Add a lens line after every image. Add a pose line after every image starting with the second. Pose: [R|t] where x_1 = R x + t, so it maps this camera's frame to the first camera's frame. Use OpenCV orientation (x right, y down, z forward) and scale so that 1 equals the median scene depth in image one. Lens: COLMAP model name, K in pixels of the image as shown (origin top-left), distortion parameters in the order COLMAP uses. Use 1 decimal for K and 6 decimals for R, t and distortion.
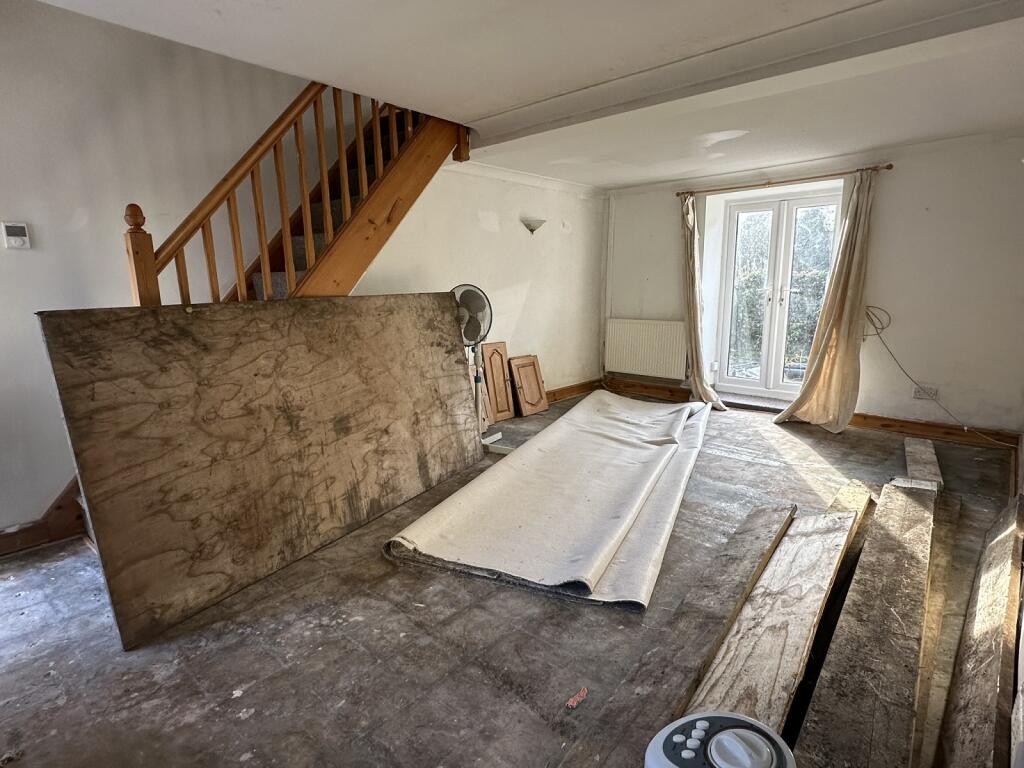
lens RADIAL K [[566.1, 0, 512.9], [0, 566.1, 384.6], [0, 0, 1]] dist [0.002681, -0.000509]
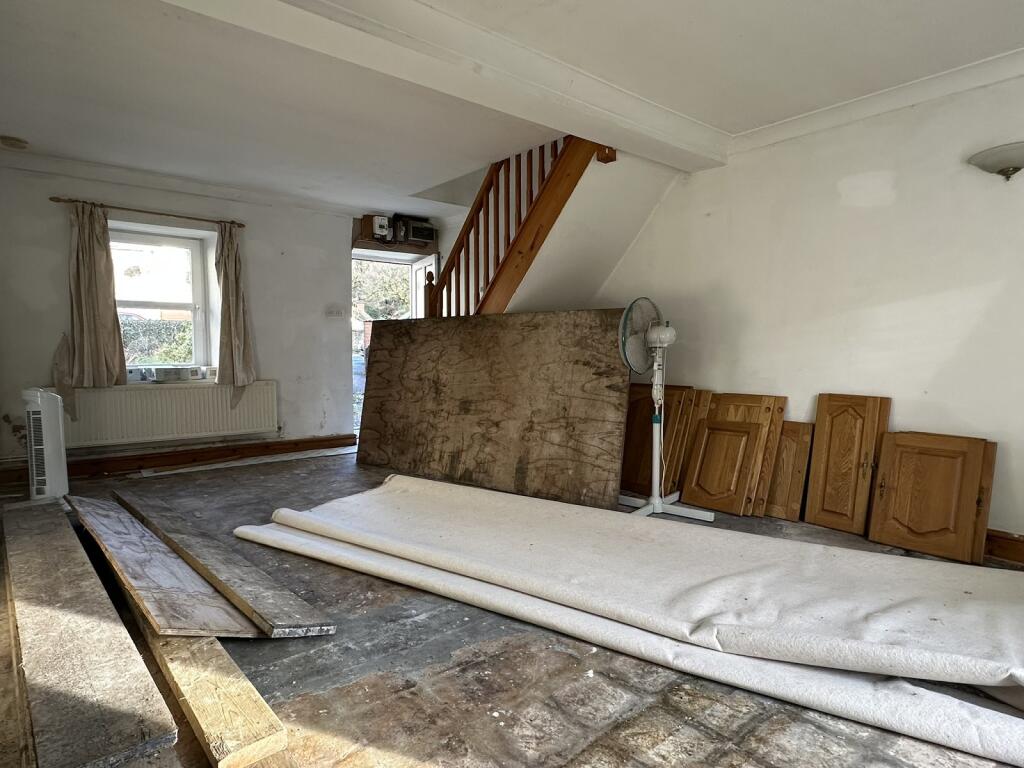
lens RADIAL K [[566.1, 0, 511.6], [0, 566.1, 387.9], [0, 0, 1]] dist [0.002681, -0.000509]
pose [[-0.157836, 0.072859, -0.984774, 0.986983], [-0.184739, 0.977487, 0.101930, -0.126420], [0.970030, 0.198015, -0.140823, 1.233920]]
